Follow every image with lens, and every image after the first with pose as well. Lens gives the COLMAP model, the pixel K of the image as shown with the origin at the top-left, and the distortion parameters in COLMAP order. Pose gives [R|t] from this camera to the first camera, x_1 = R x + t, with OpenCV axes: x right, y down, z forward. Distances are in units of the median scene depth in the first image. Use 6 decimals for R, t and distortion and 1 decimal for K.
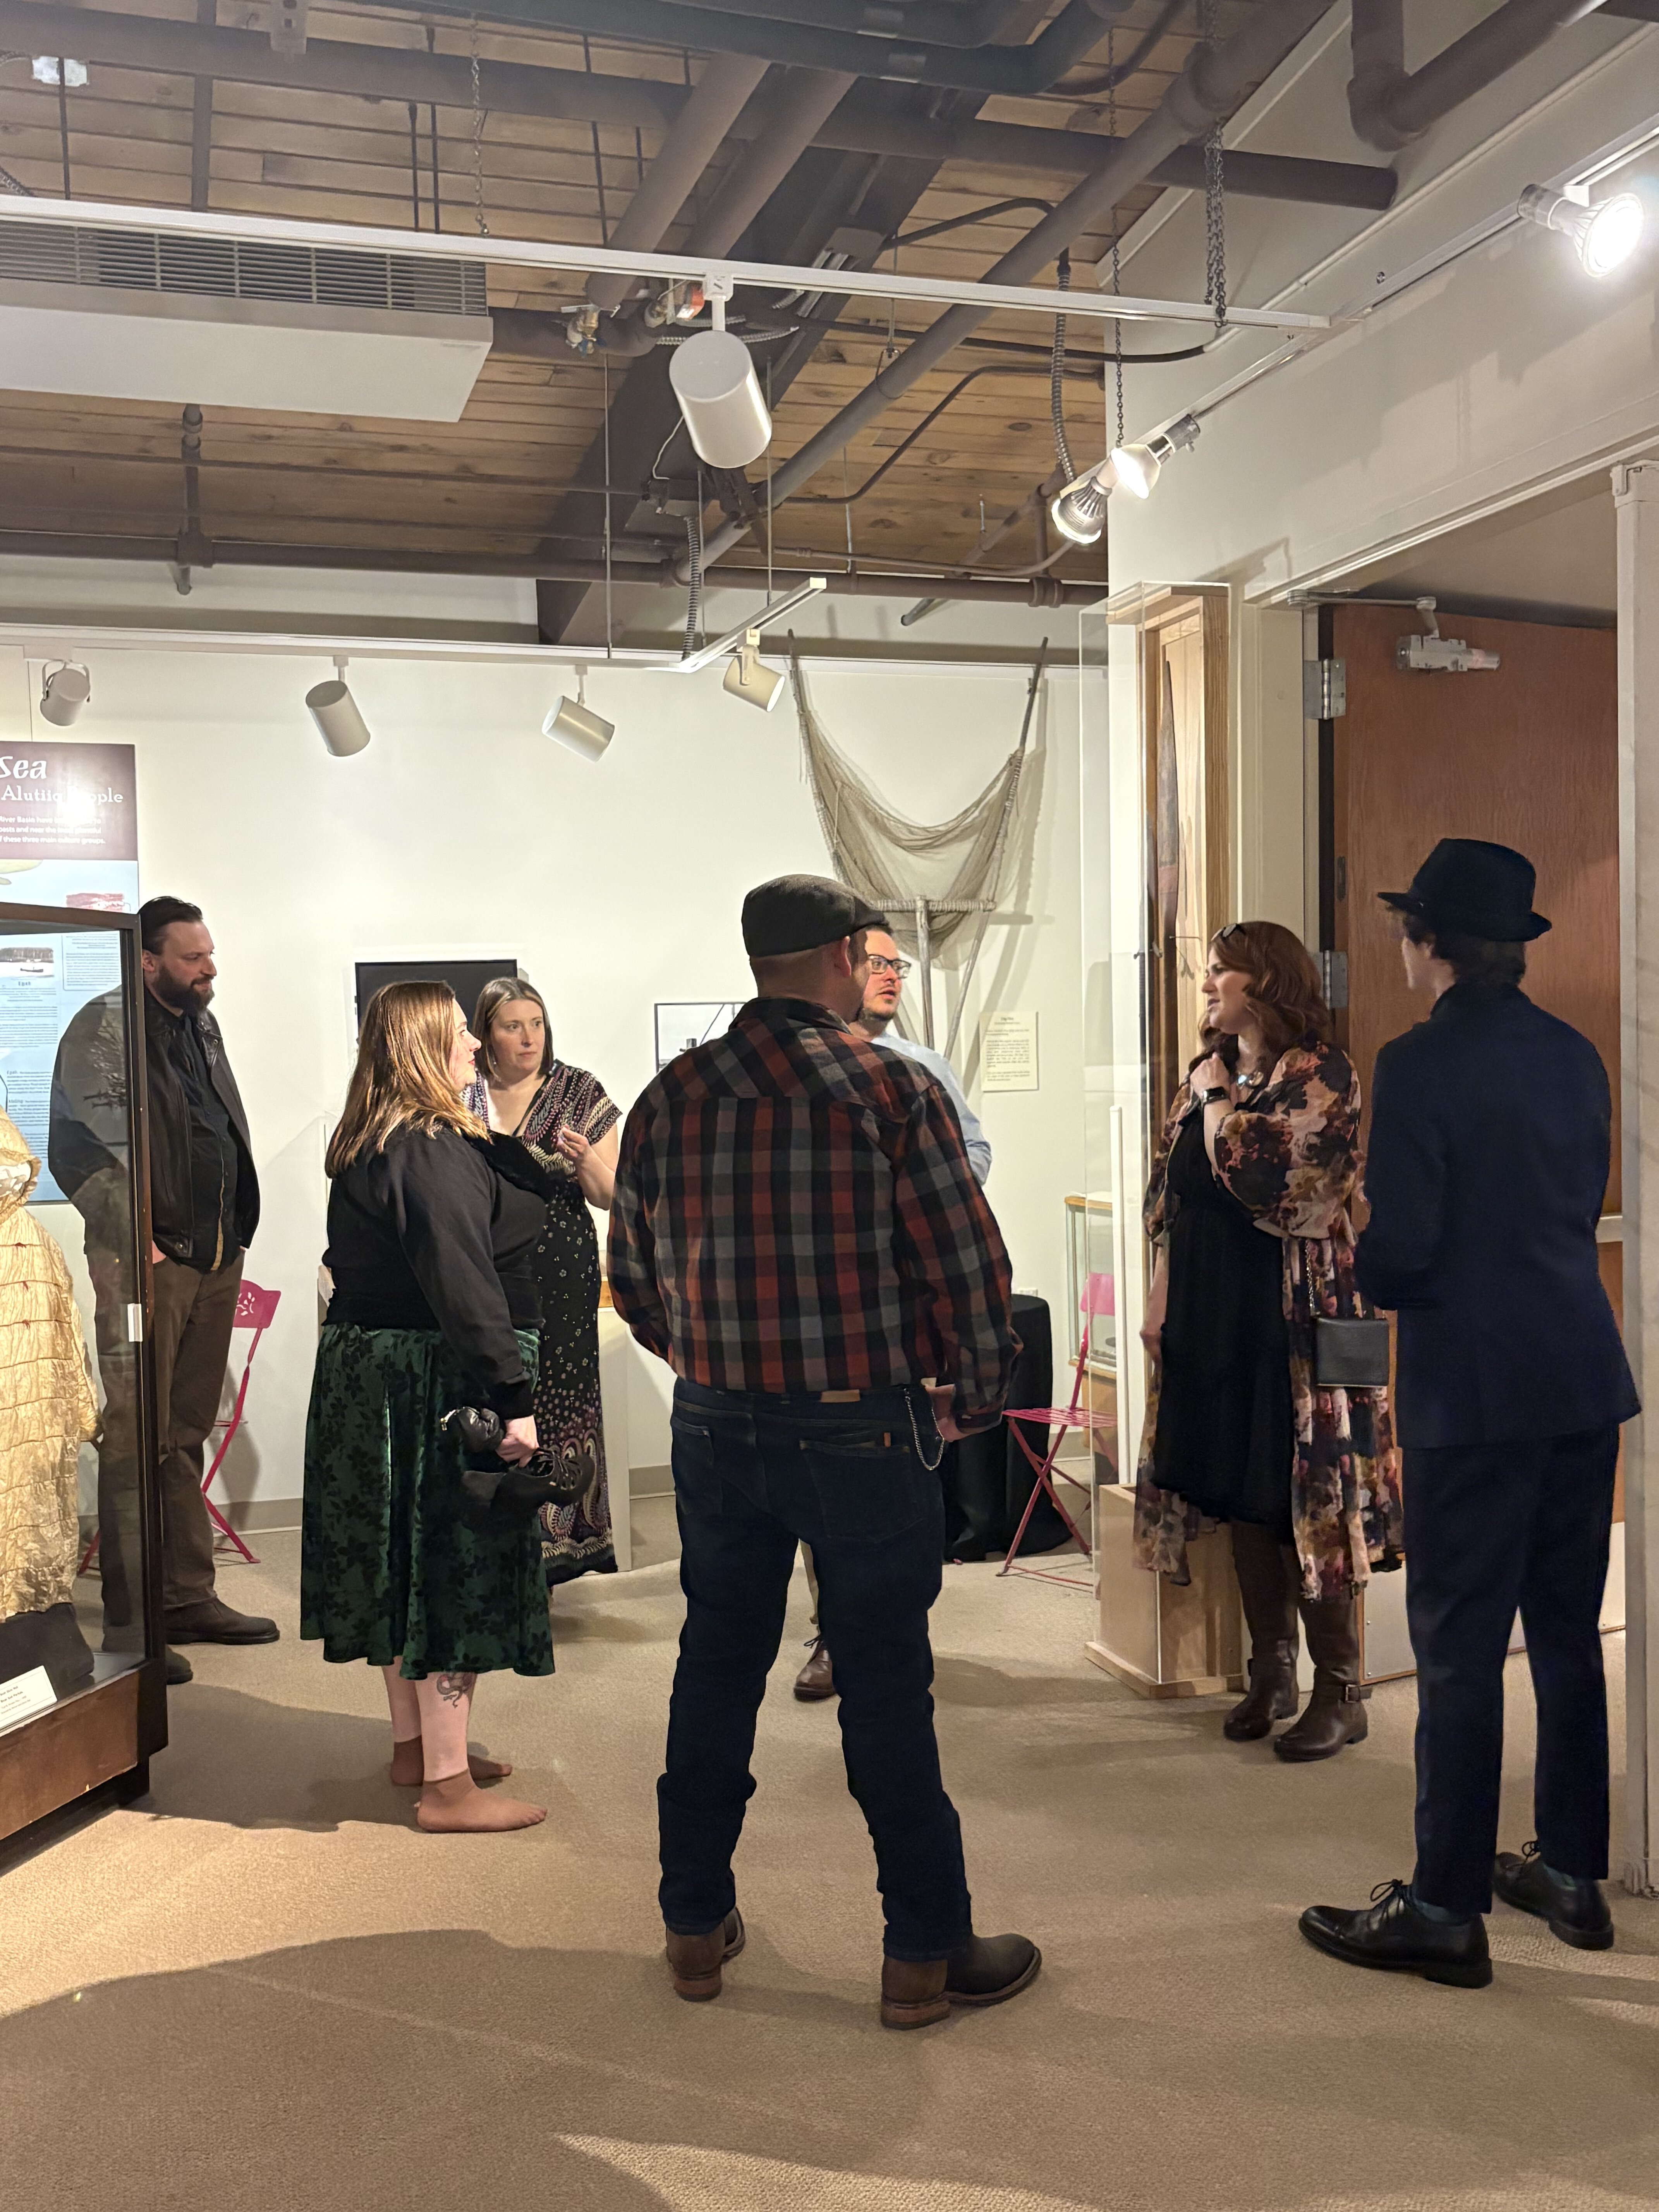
lens RADIAL K [[2117.4, 0, 829.5], [0, 2117.4, 1106.0], [0, 0, 1]] dist [0.008604, 0.000576]
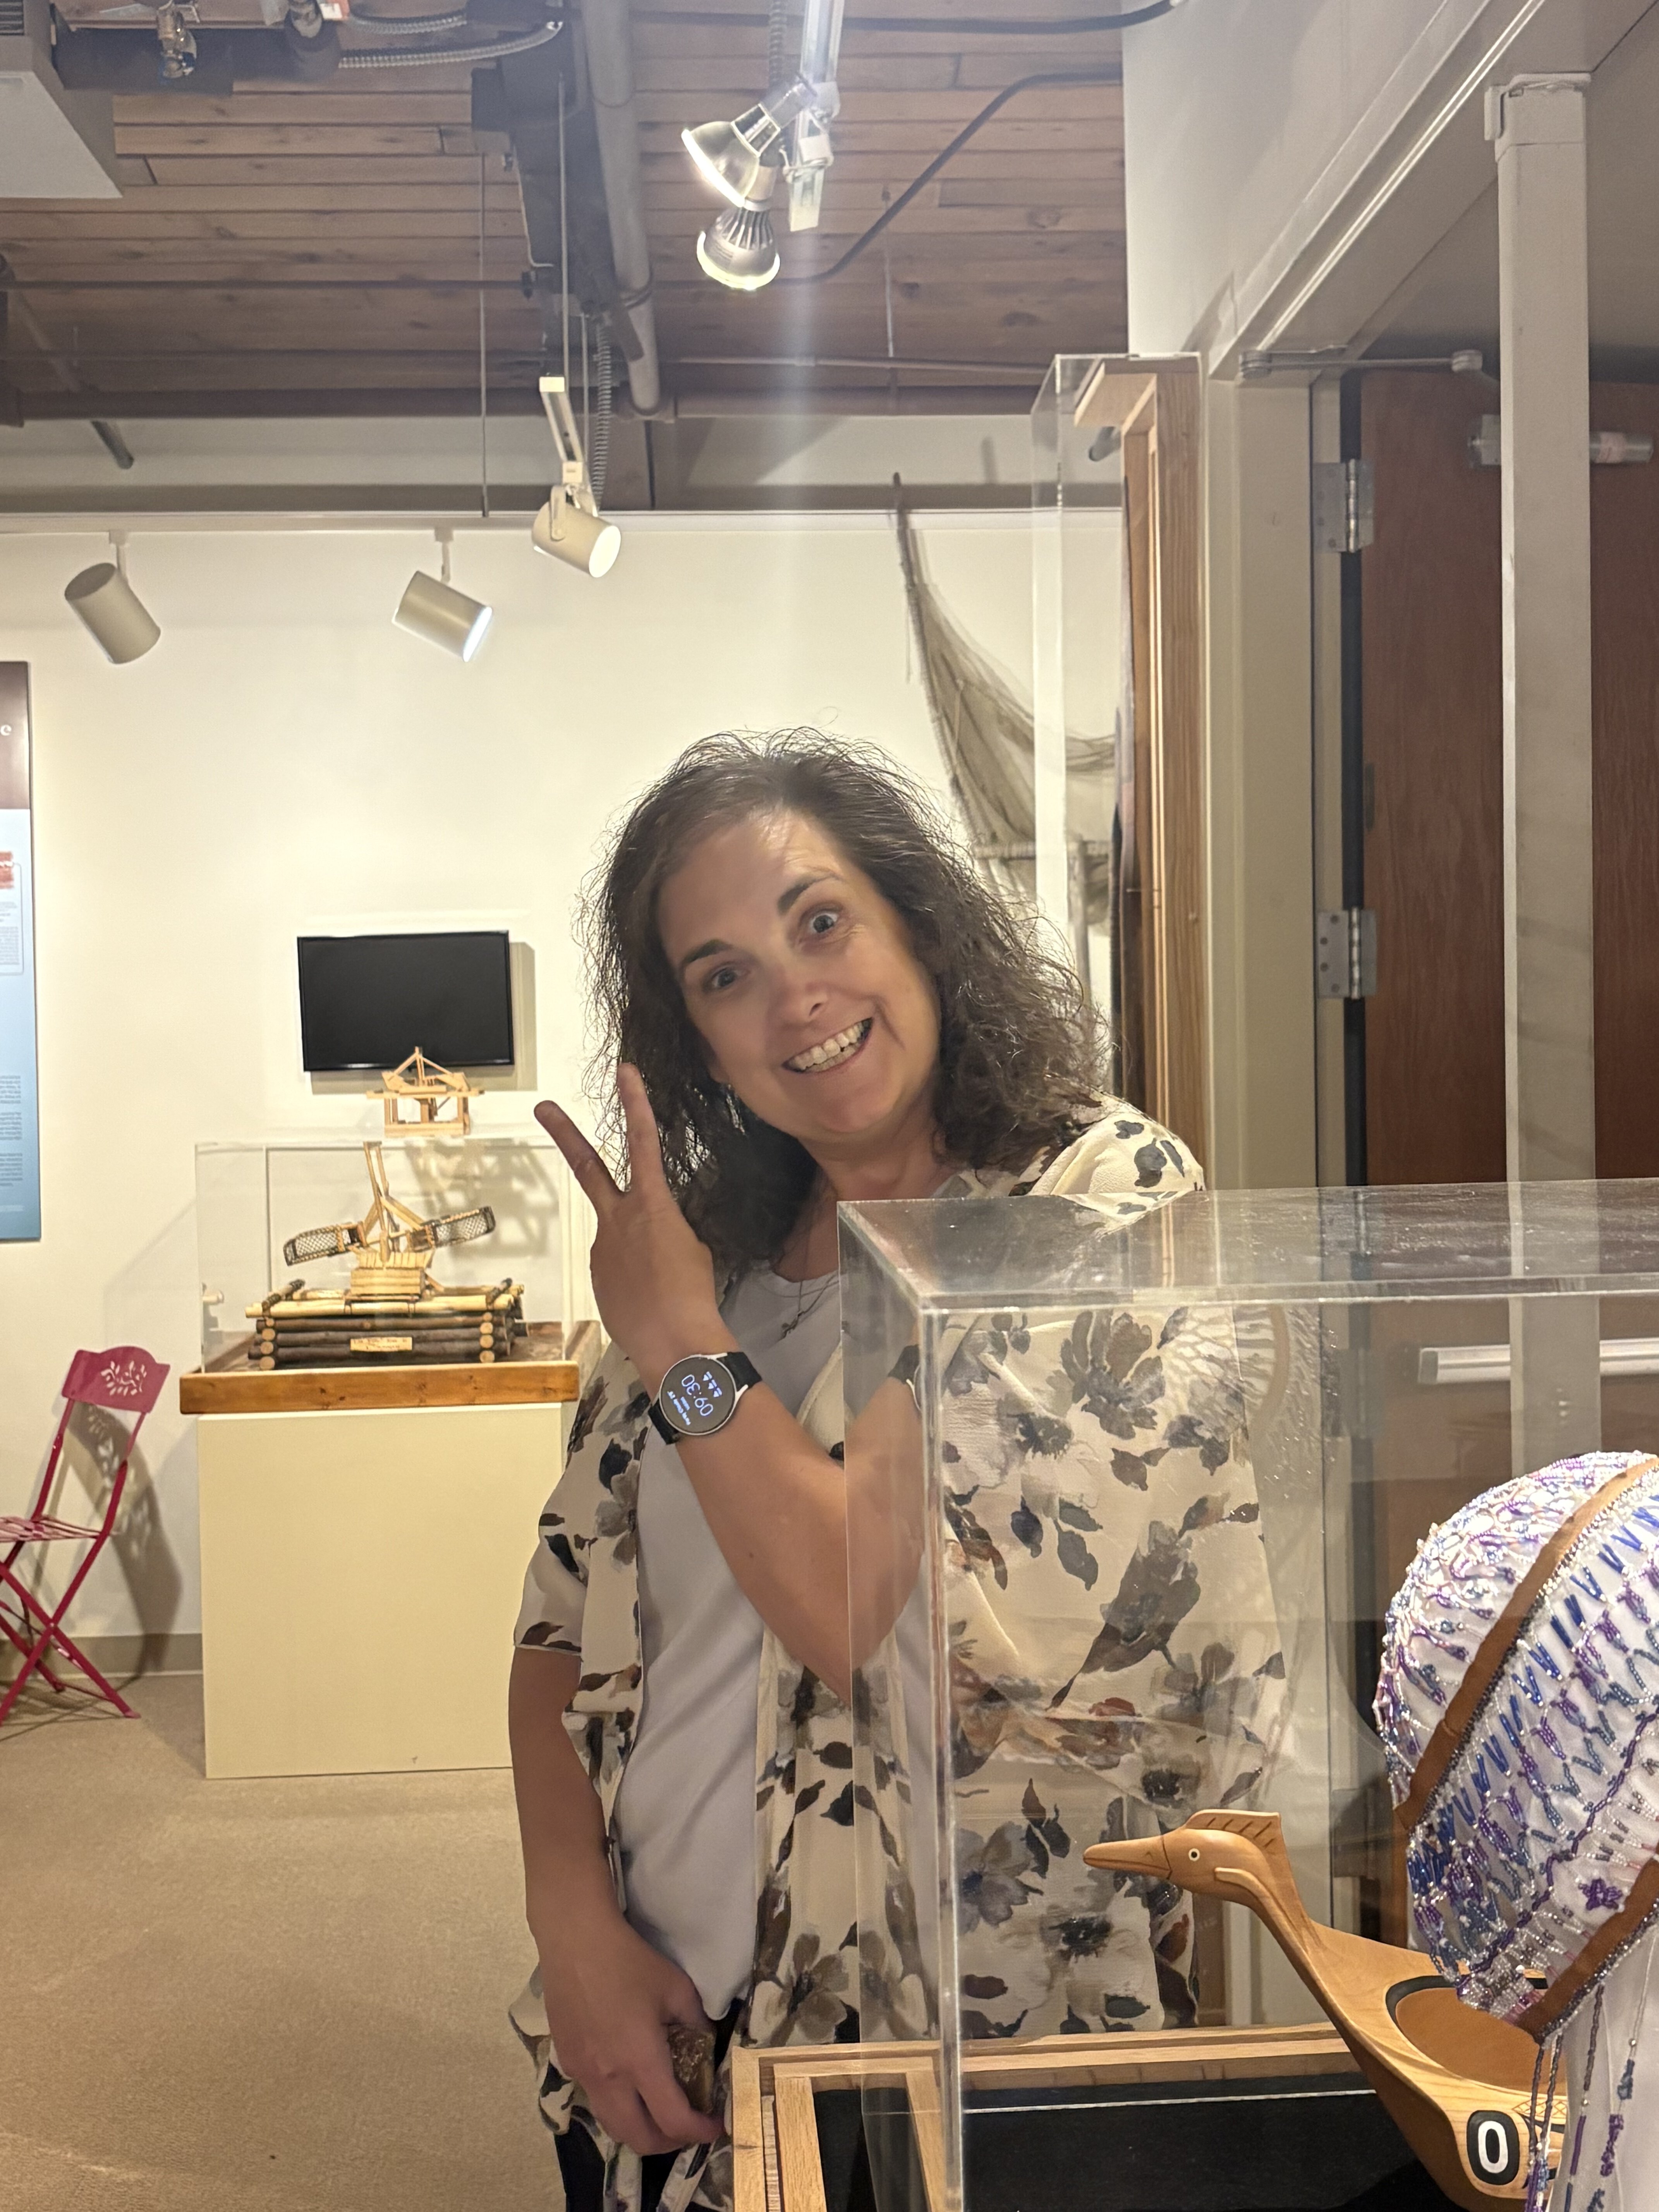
lens RADIAL K [[2652.8, 0, 829.5], [0, 2652.8, 1106.0], [0, 0, 1]] dist [-0.007072, 0.008590]
pose [[0.966422, 0.009327, -0.256791, 0.229221], [-0.010044, 0.999948, -0.001483, -0.007929], [0.256764, 0.004013, 0.966466, 0.137778]]
